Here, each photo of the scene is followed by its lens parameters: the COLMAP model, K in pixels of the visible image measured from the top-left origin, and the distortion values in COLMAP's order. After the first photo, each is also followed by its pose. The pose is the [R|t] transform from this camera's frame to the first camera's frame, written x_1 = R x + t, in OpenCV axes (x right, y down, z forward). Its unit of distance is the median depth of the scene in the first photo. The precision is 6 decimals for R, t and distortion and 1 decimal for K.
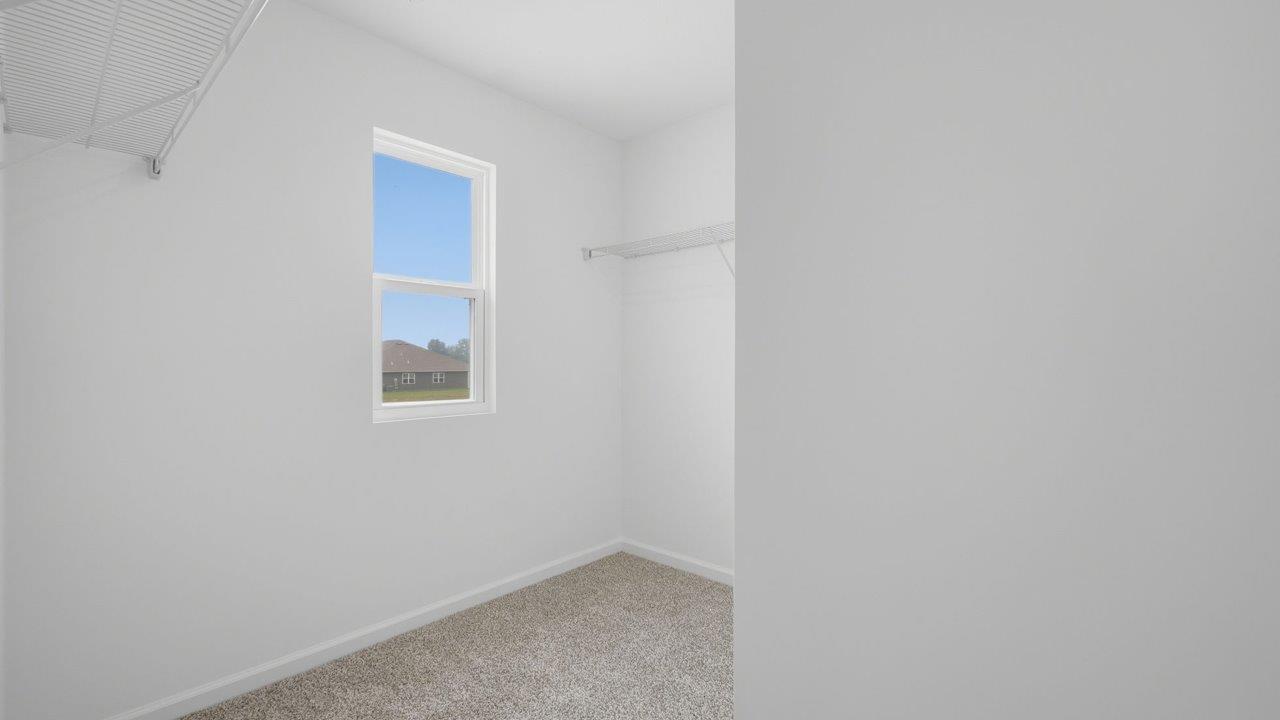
lens RADIAL K [[532.7, 0, 637.9], [0, 532.7, 354.4], [0, 0, 1]] dist [-0.001204, 0.000158]
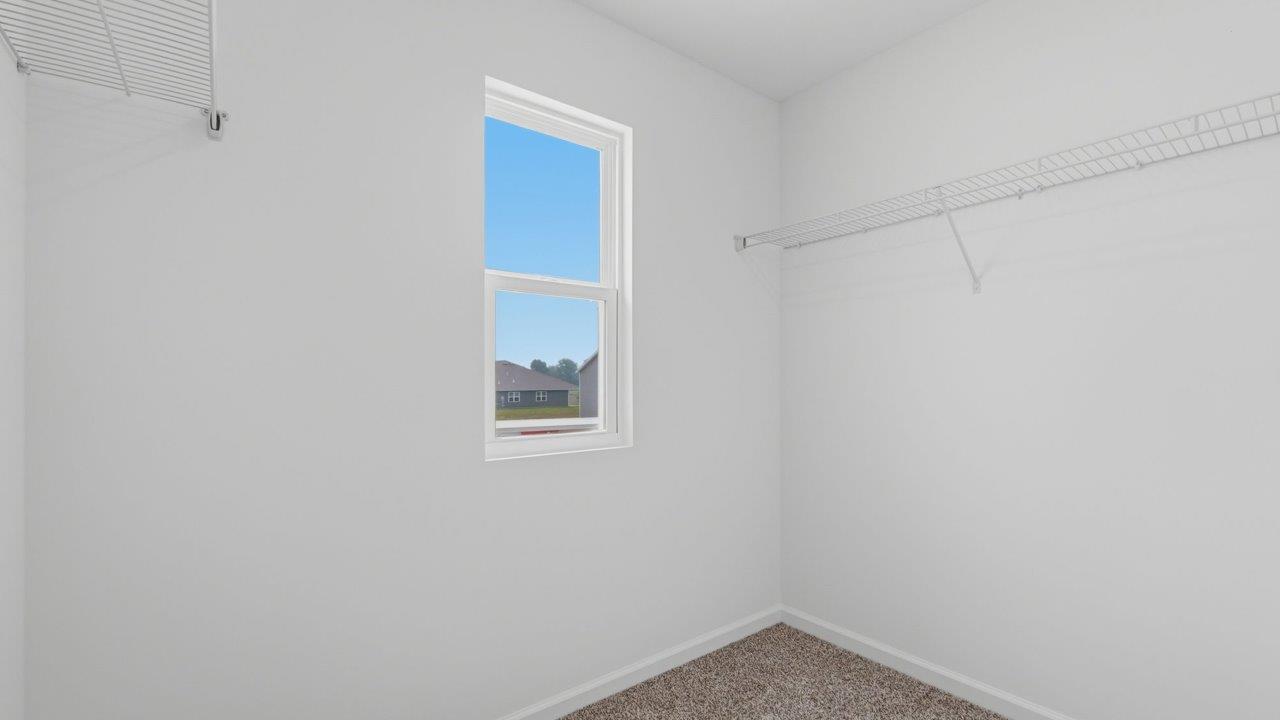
lens RADIAL K [[532.7, 0, 641.1], [0, 532.7, 369.4], [0, 0, 1]] dist [-0.001204, 0.000158]
pose [[0.983955, -0.003968, -0.178370, -0.110557], [0.002805, 0.999973, -0.006775, 0.002596], [0.178392, 0.006166, 0.983940, 0.225883]]
